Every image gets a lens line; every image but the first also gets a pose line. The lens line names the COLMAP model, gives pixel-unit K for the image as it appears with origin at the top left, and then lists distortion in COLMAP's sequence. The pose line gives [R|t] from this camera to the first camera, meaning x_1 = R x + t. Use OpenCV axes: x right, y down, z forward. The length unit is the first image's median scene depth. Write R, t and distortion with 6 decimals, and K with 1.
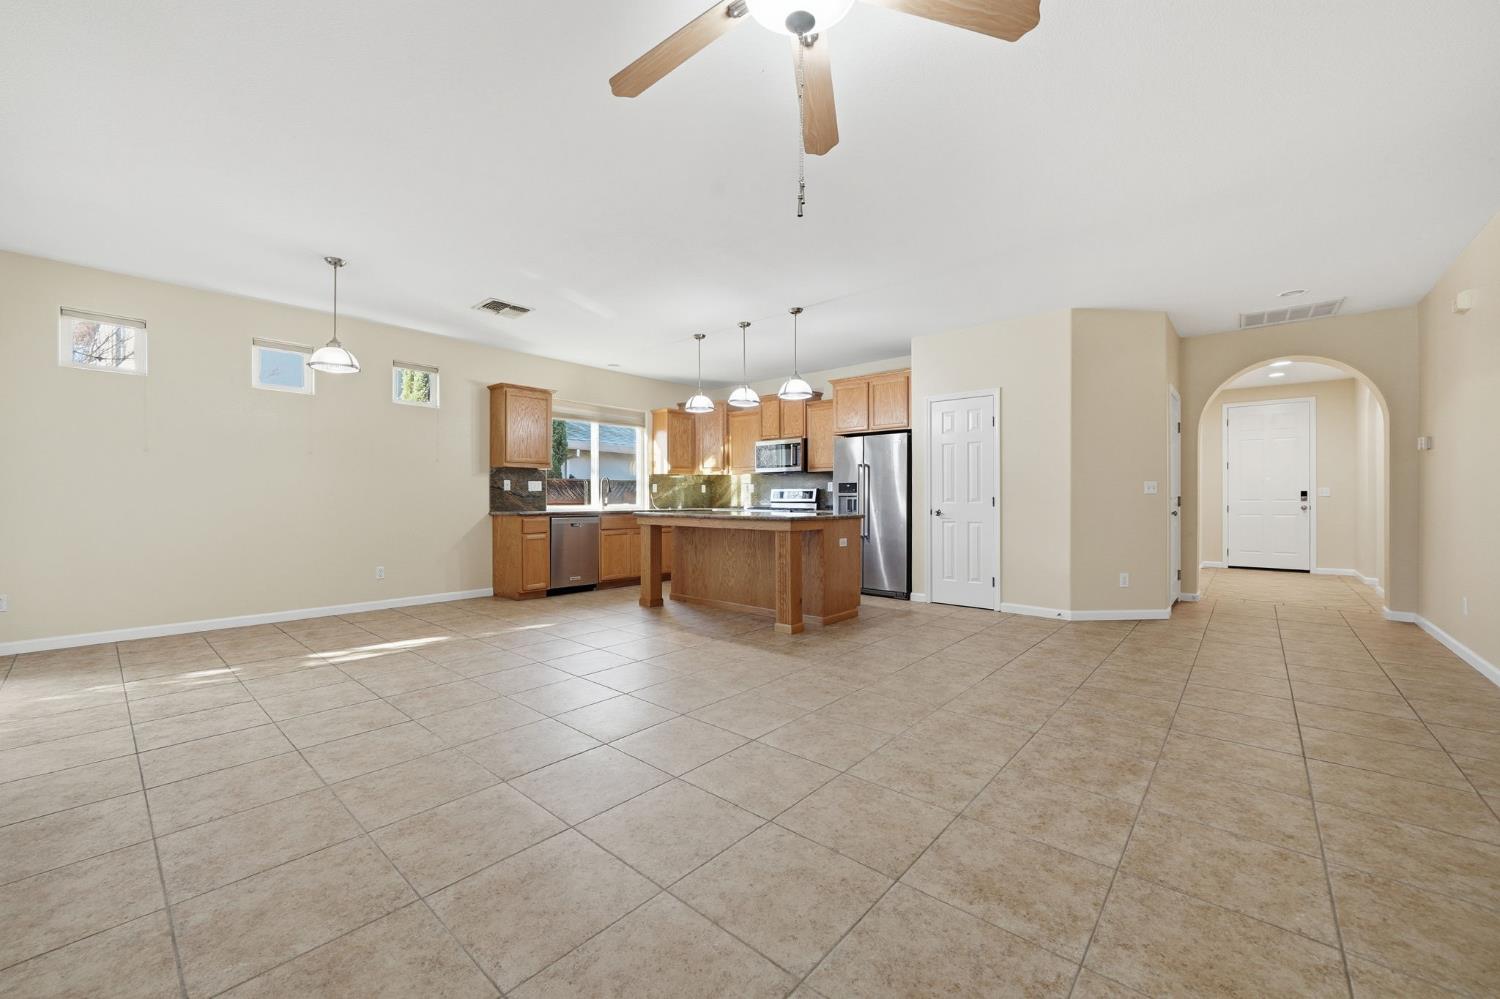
lens RADIAL K [[581.1, 0, 748.3], [0, 581.1, 501.6], [0, 0, 1]] dist [-0.014400, 0.002785]
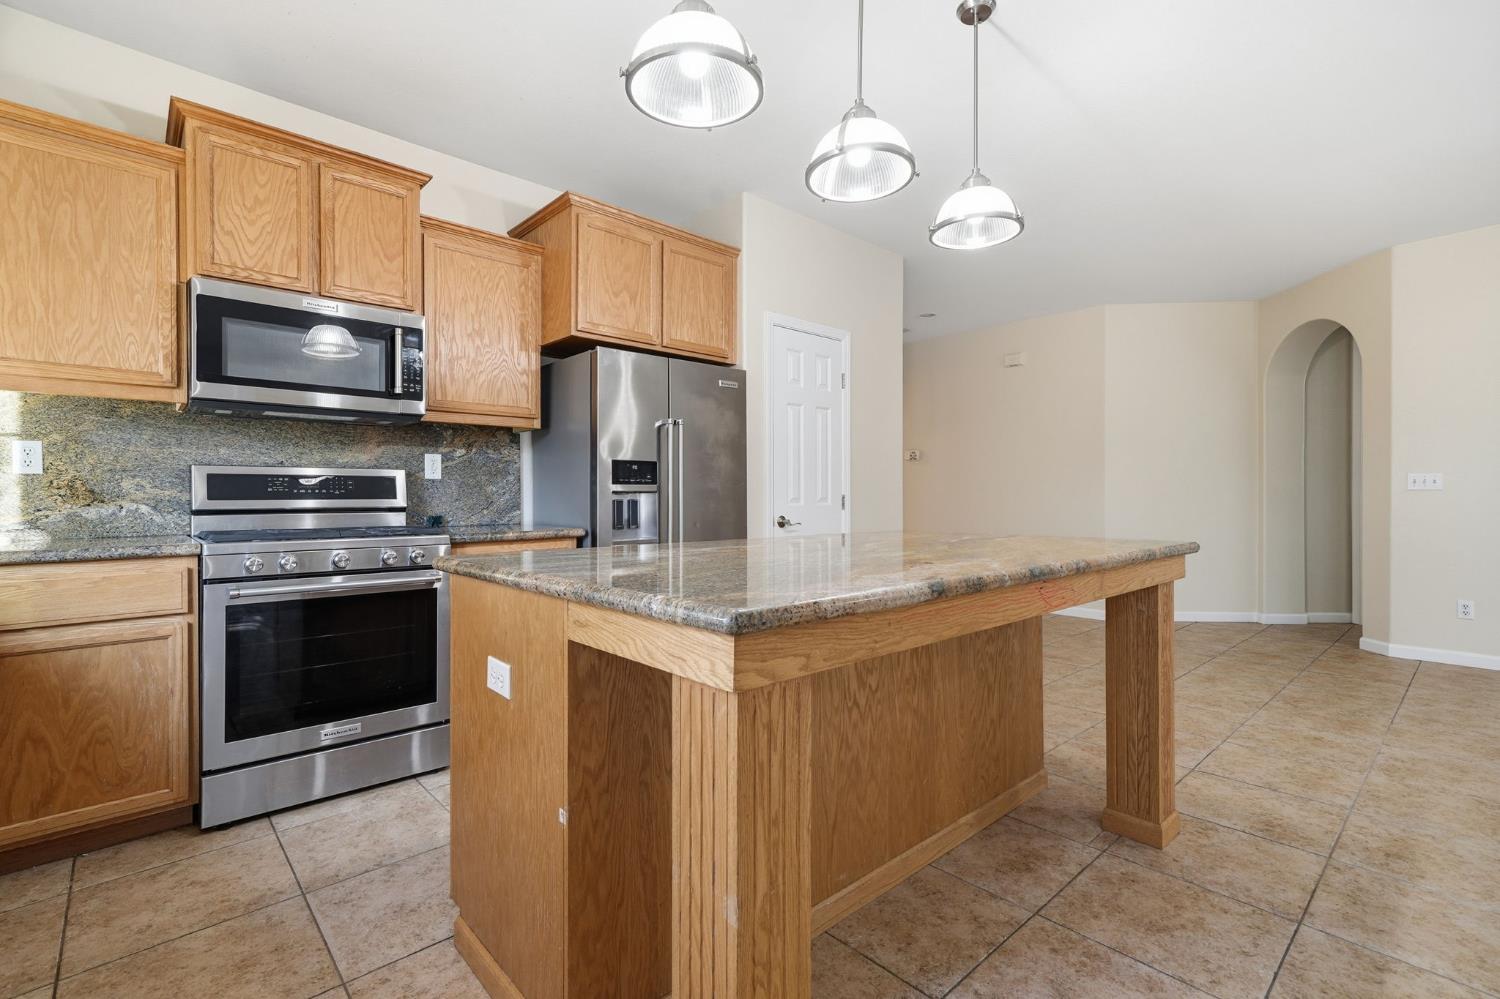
lens RADIAL K [[677.6, 0, 740.4], [0, 677.6, 494.1], [0, 0, 1]] dist [0.006222, 0.003112]
pose [[0.117701, 0.003345, 0.993043, -0.336008], [0.006252, 0.999972, -0.004109, -0.006237], [-0.993029, 0.006692, 0.117676, 0.956797]]
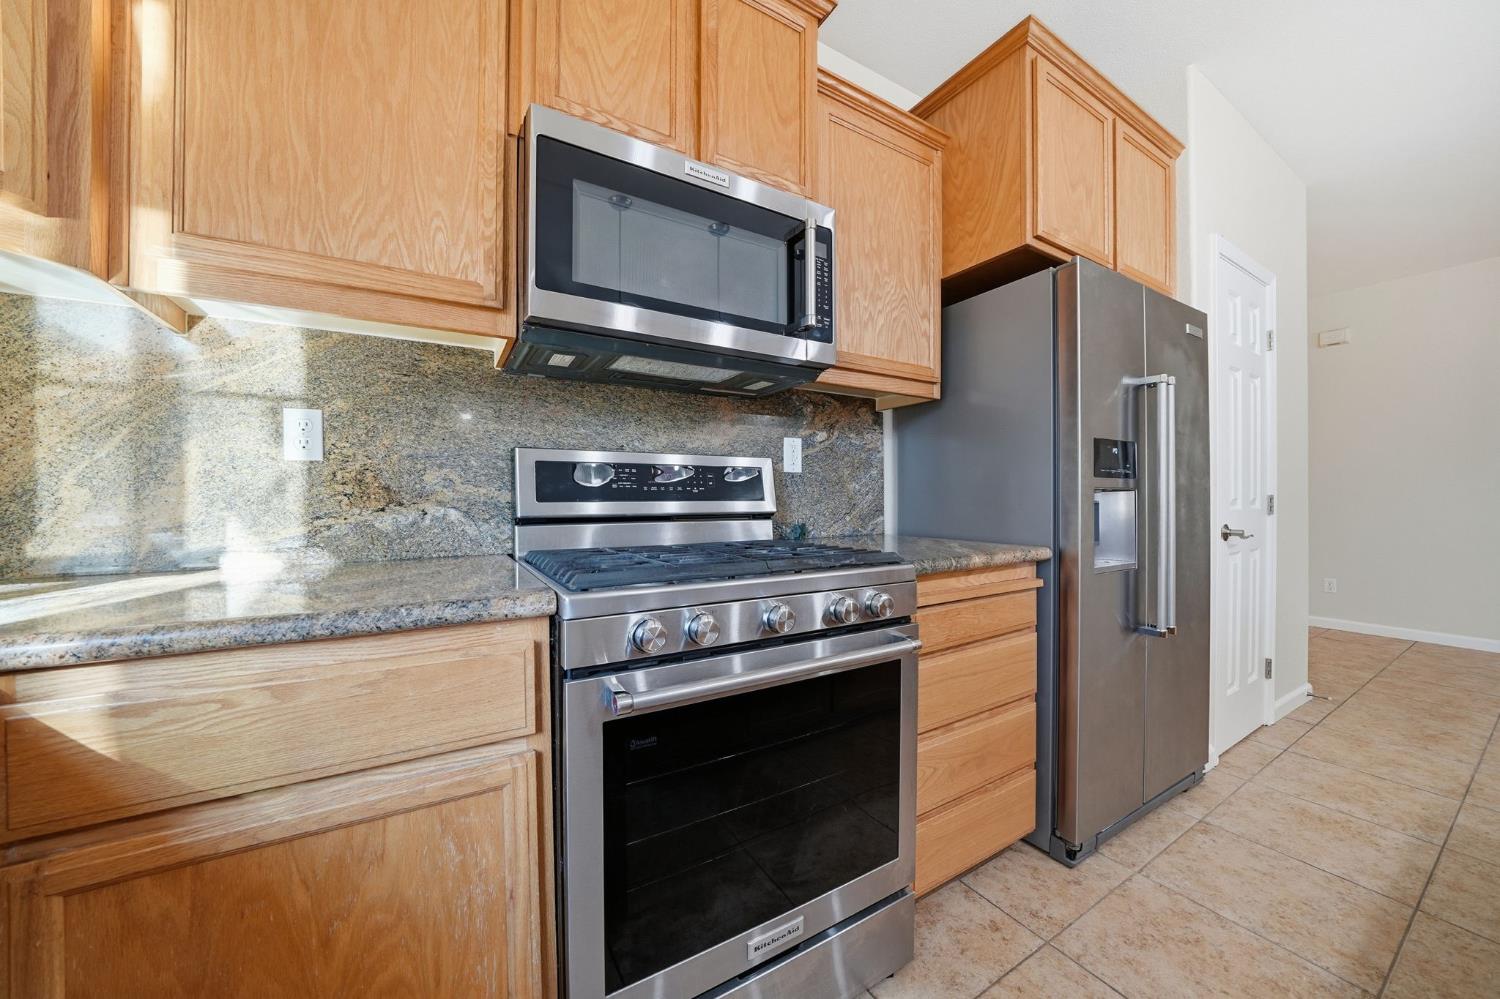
lens RADIAL K [[520.3, 0, 734.8], [0, 520.3, 498.1], [0, 0, 1]] dist [-0.024383, 0.000211]
pose [[0.320703, 0.000820, 0.947180, -0.117613], [0.006339, 0.999975, -0.003012, -0.006827], [-0.947159, 0.006970, 0.320690, 1.202688]]
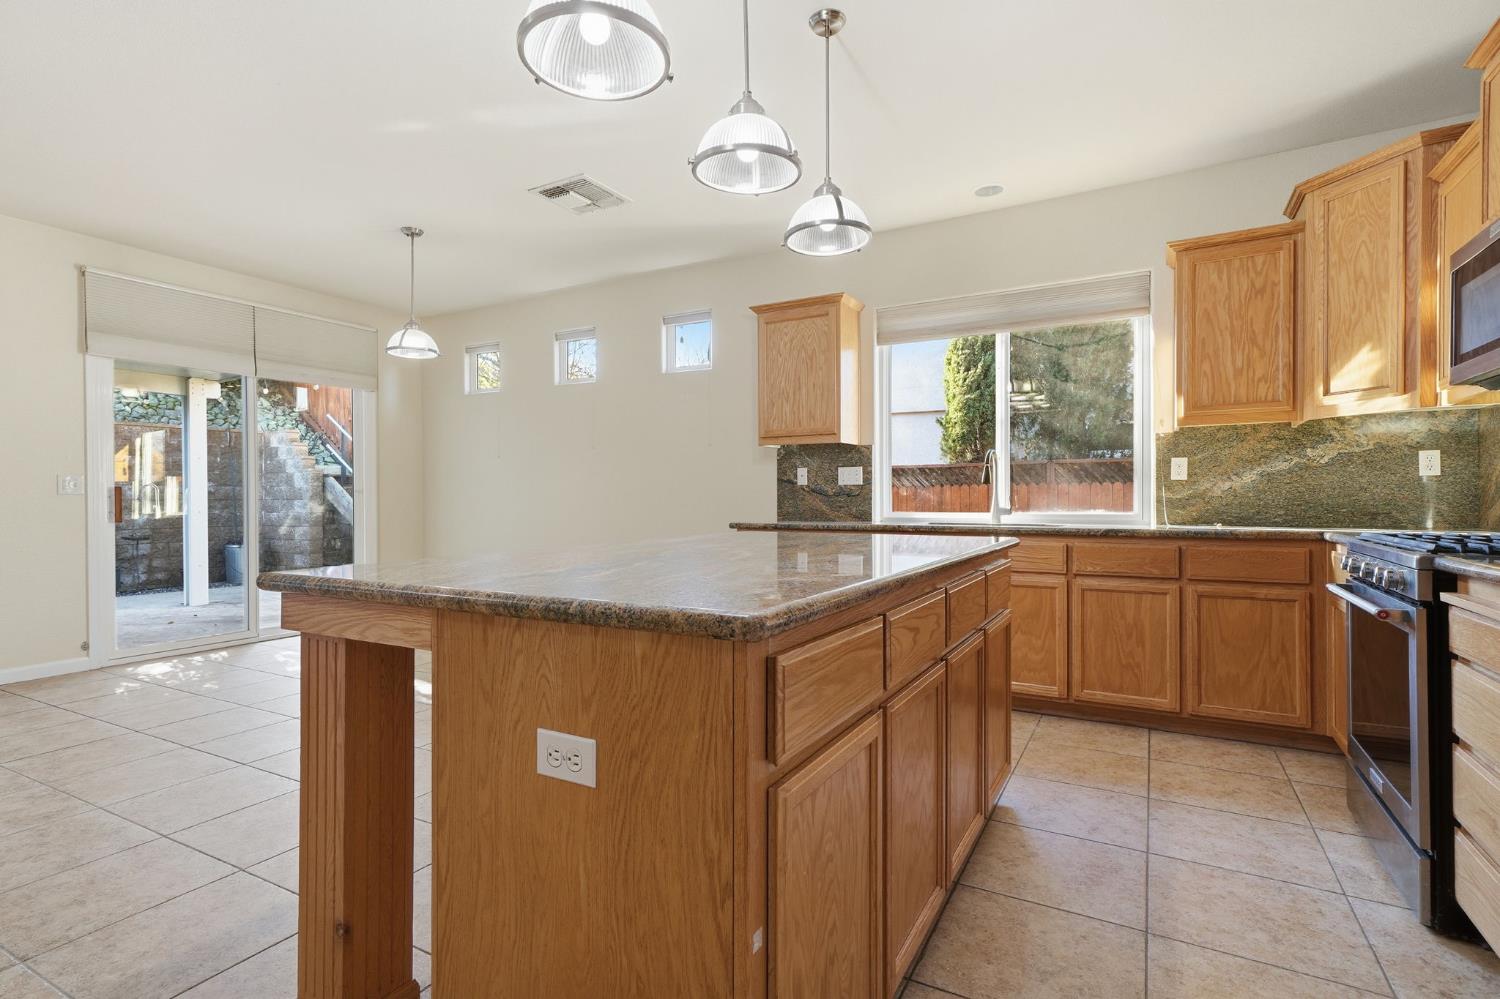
lens RADIAL K [[723.1, 0, 740.8], [0, 723.1, 502.7], [0, 0, 1]] dist [0.010017, 0.000456]
pose [[0.200655, 0.003691, -0.979655, 0.324773], [0.000303, 0.999993, 0.003830, -0.004600], [0.979662, -0.001065, 0.200653, 0.871729]]
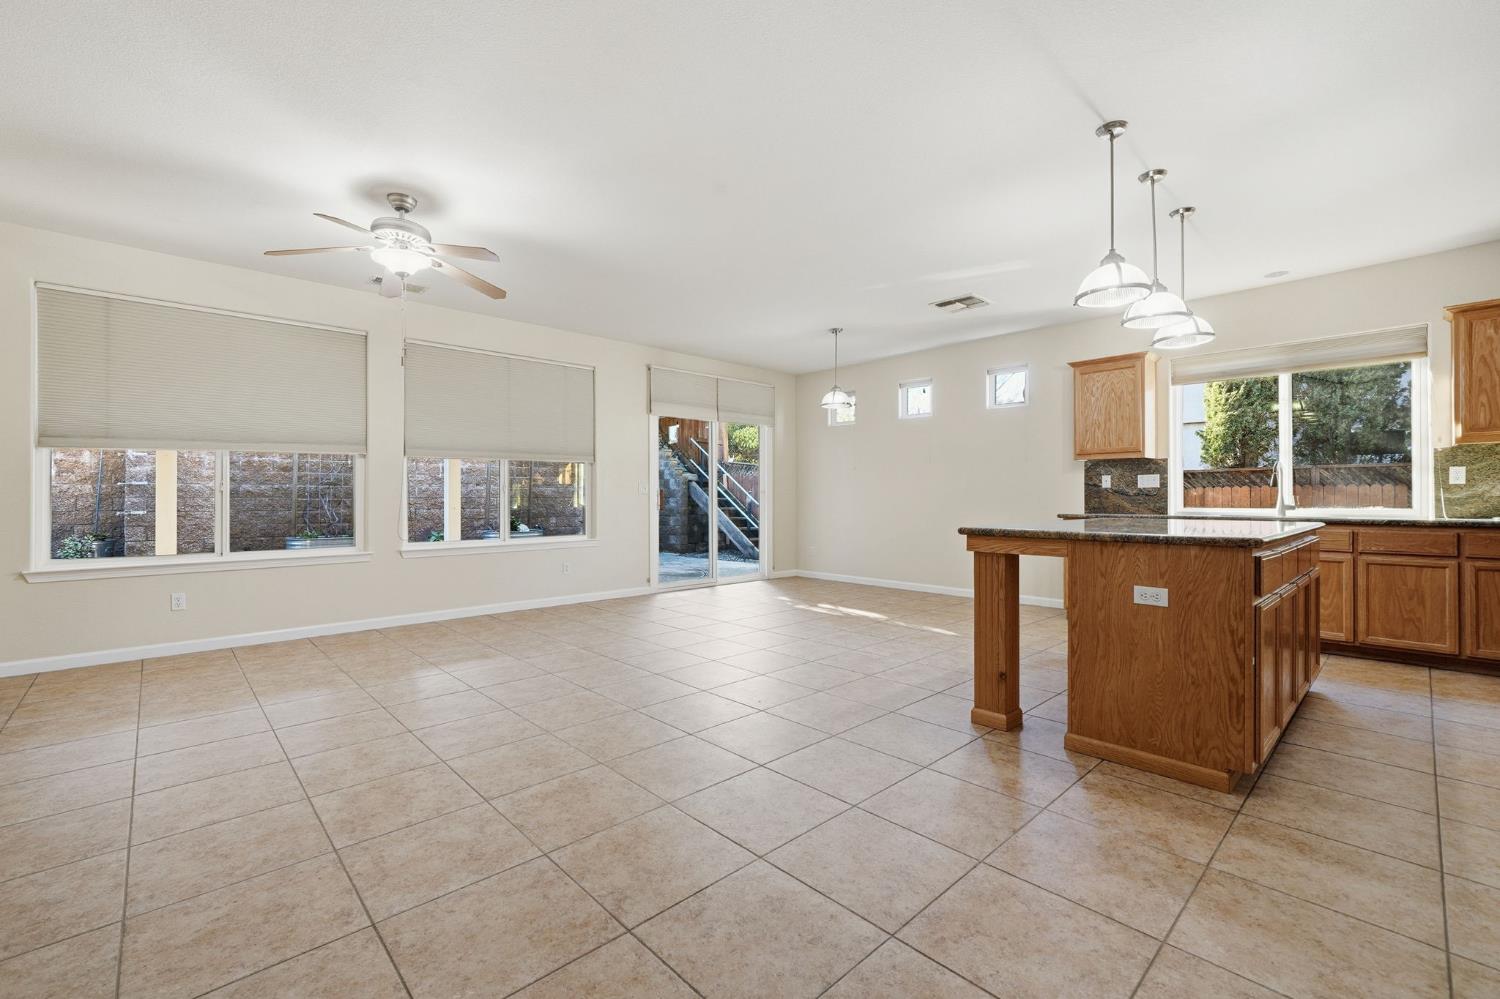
lens RADIAL K [[632.3, 0, 738.3], [0, 632.3, 495.0], [0, 0, 1]] dist [-0.001921, 0.001787]
pose [[-0.103953, -0.005748, -0.994566, 0.582613], [-0.003534, 0.999979, -0.005410, -0.002567], [0.994576, 0.002953, -0.103971, 0.633979]]
